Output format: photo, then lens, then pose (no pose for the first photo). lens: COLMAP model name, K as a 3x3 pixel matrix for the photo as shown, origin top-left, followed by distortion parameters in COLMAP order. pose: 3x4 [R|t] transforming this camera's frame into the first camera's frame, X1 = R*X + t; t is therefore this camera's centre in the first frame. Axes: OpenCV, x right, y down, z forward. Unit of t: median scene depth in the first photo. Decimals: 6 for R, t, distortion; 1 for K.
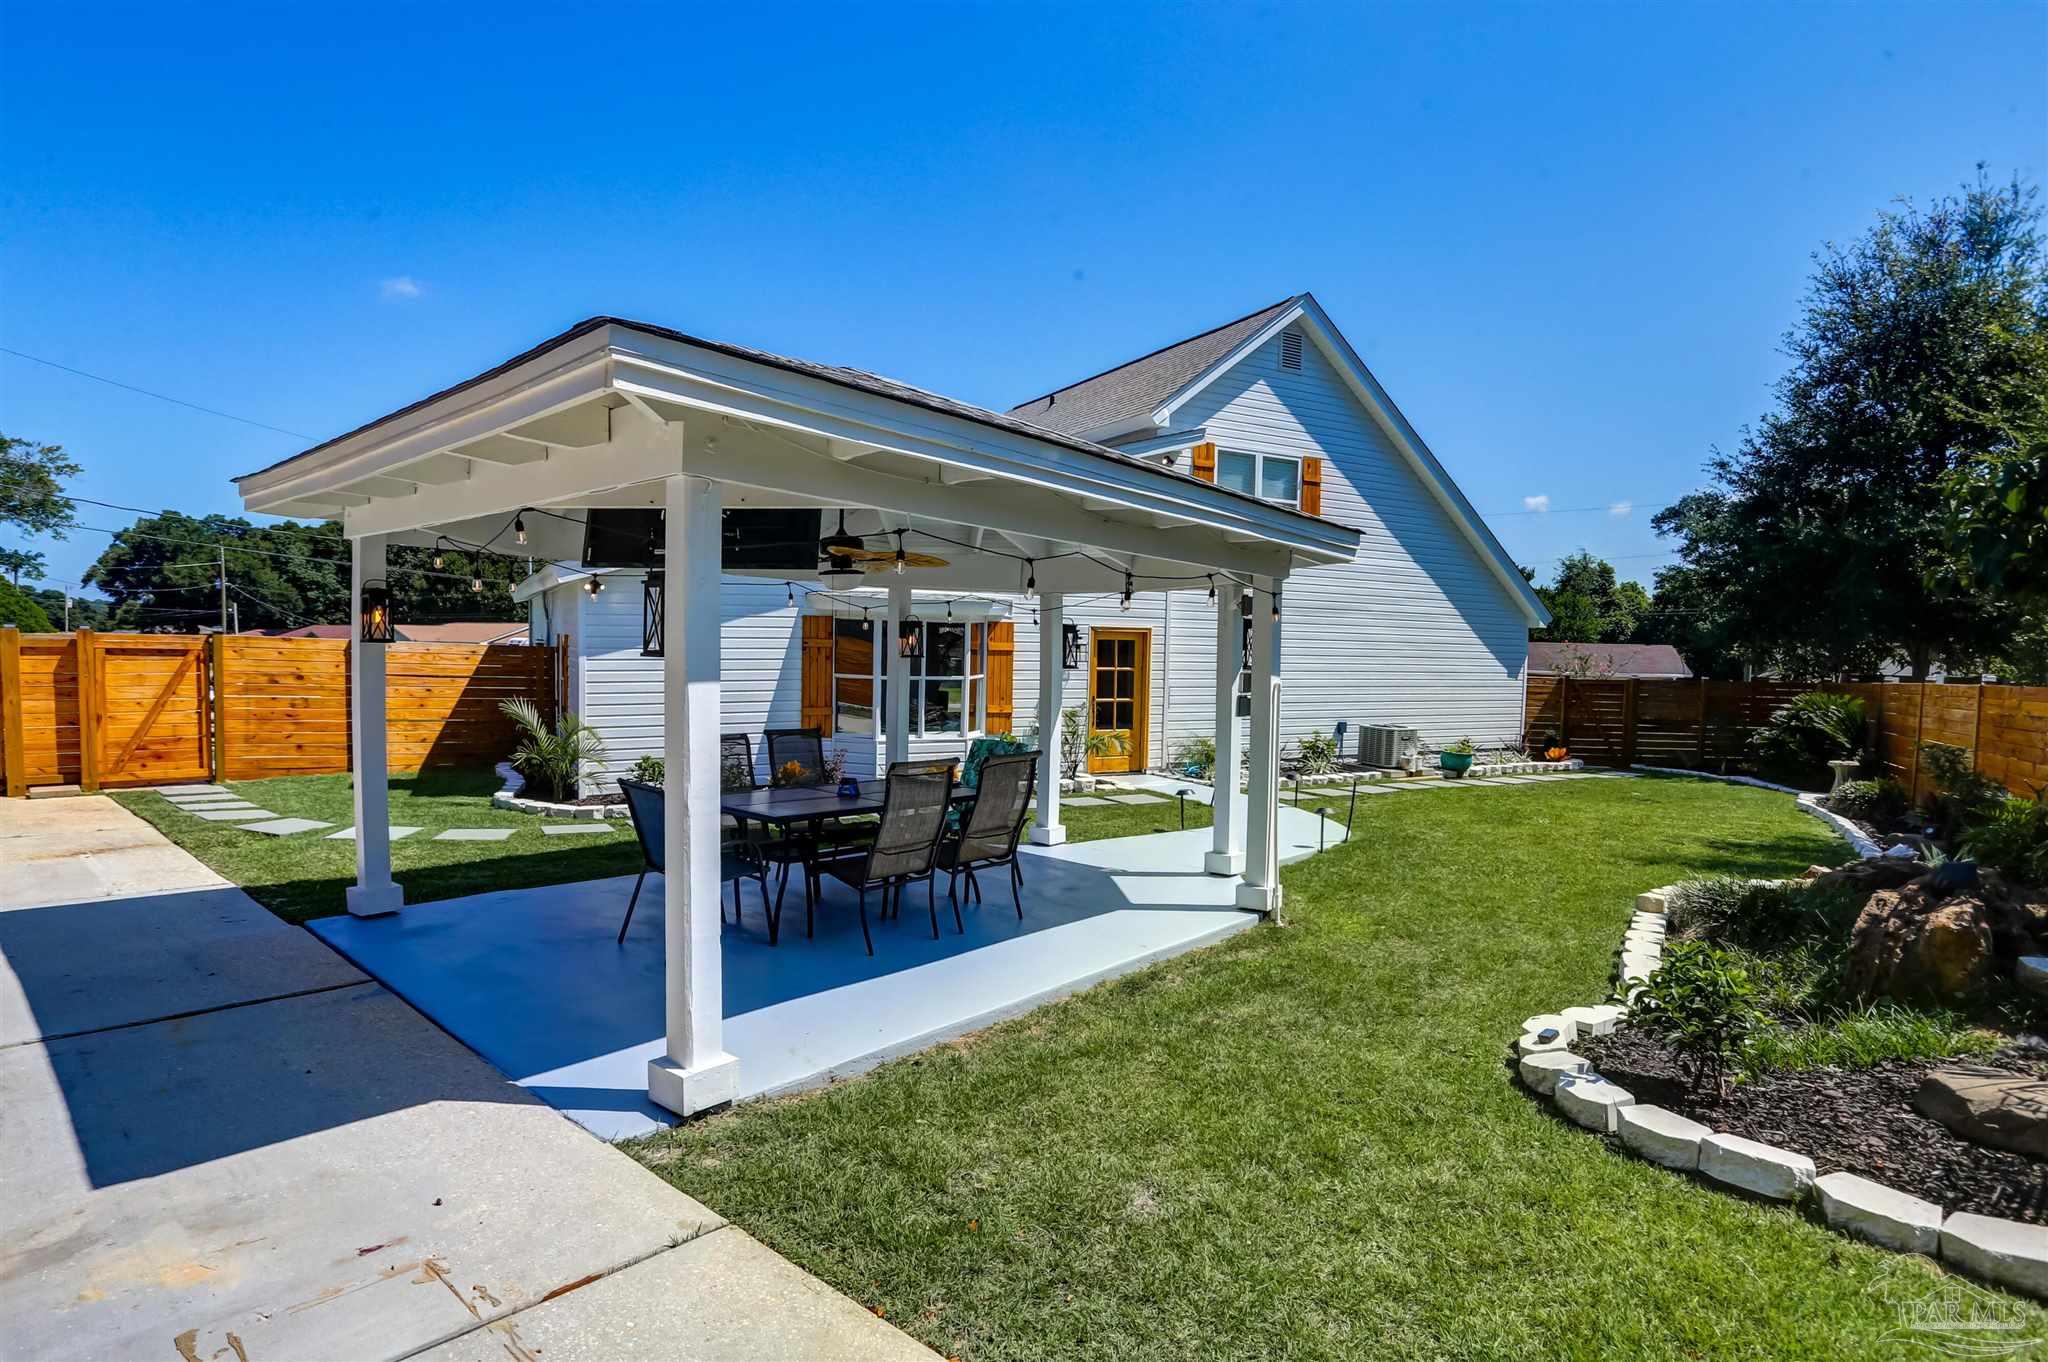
lens RADIAL K [[1008.5, 0, 1009.5], [0, 1008.5, 699.0], [0, 0, 1]] dist [-0.058971, 0.028075]
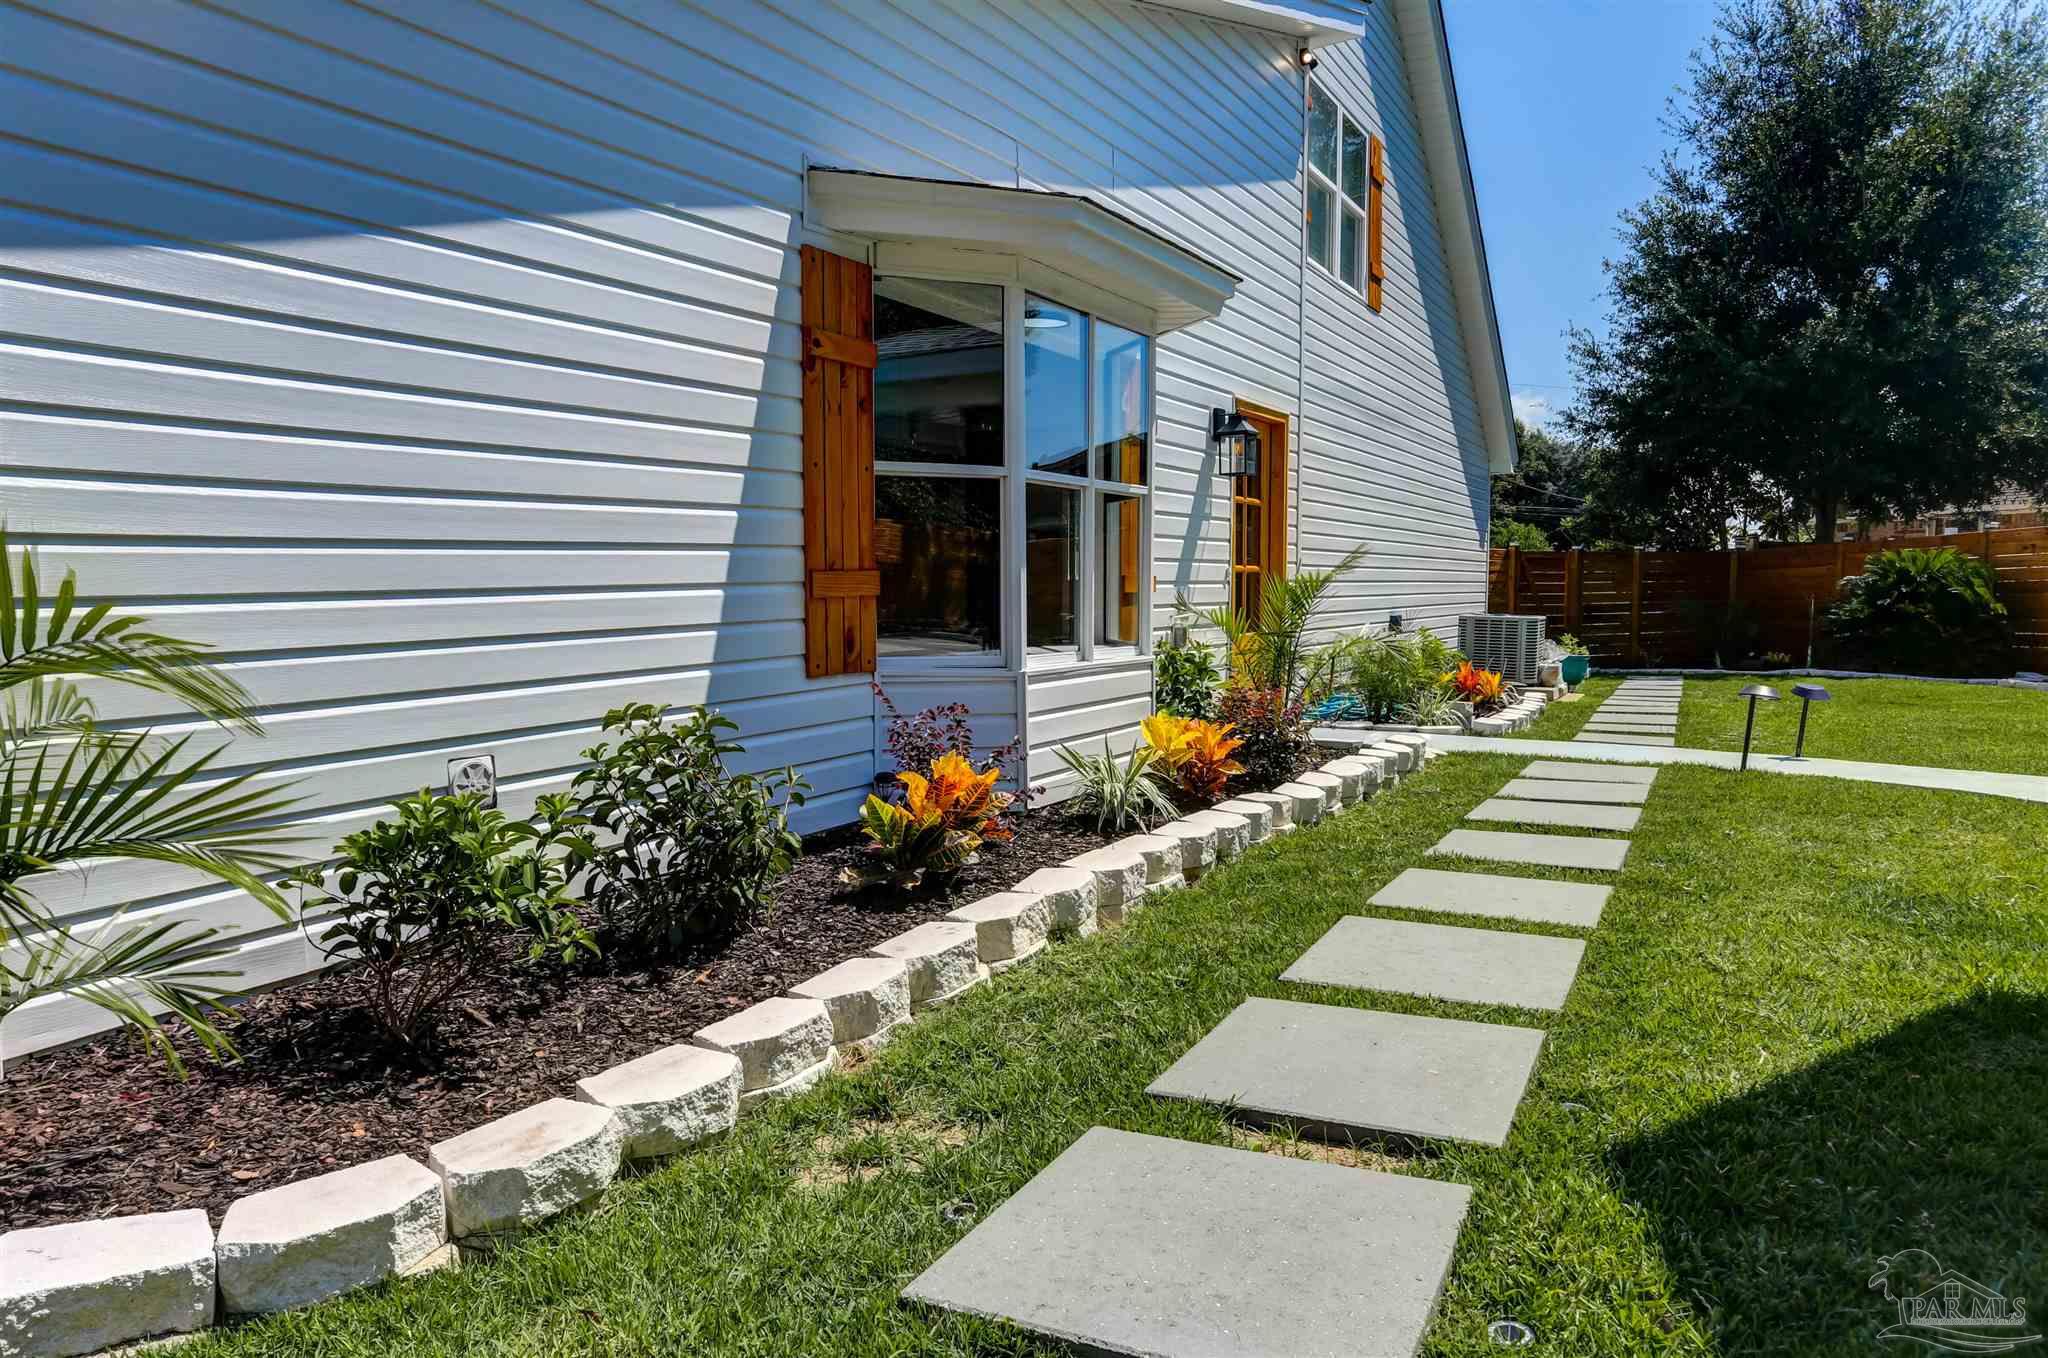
lens RADIAL K [[1339.3, 0, 1075.9], [0, 1339.3, 679.4], [0, 0, 1]] dist [-0.001630, 0.059836]
pose [[0.823464, -0.061719, 0.564001, -0.306434], [0.047362, 0.998074, 0.040069, 0.023376], [-0.565388, -0.006283, 0.824801, 0.543940]]
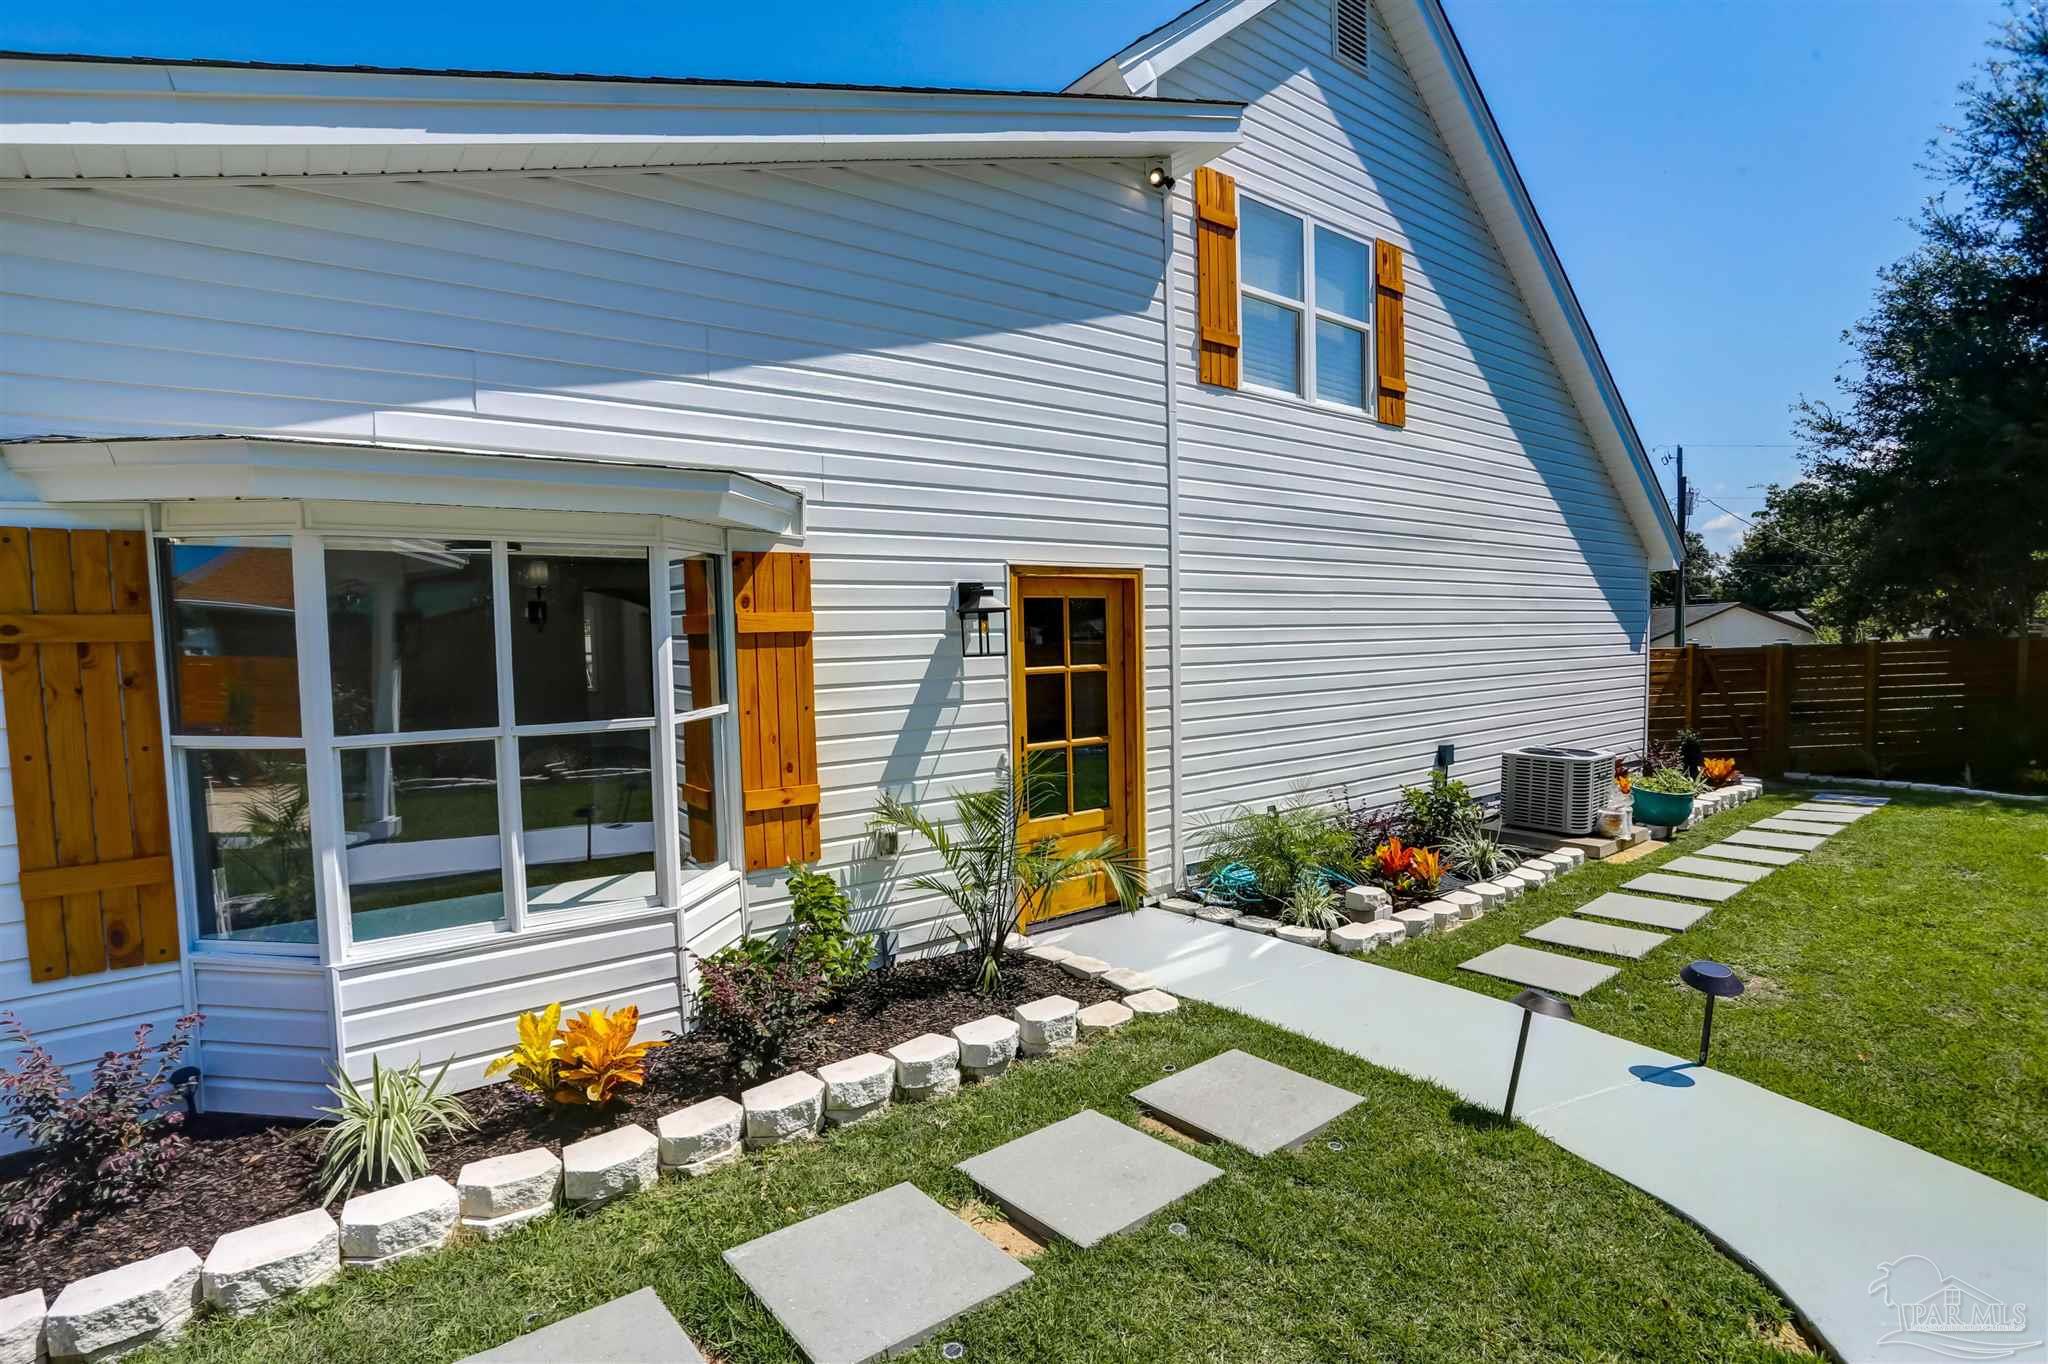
lens RADIAL K [[1008.5, 0, 1009.5], [0, 1008.5, 700.0], [0, 0, 1]] dist [-0.058971, 0.028075]
pose [[0.984106, -0.053528, 0.169324, 0.010448], [0.052890, 0.998566, 0.008275, -0.021725], [-0.169524, 0.000813, 0.985526, 0.595890]]
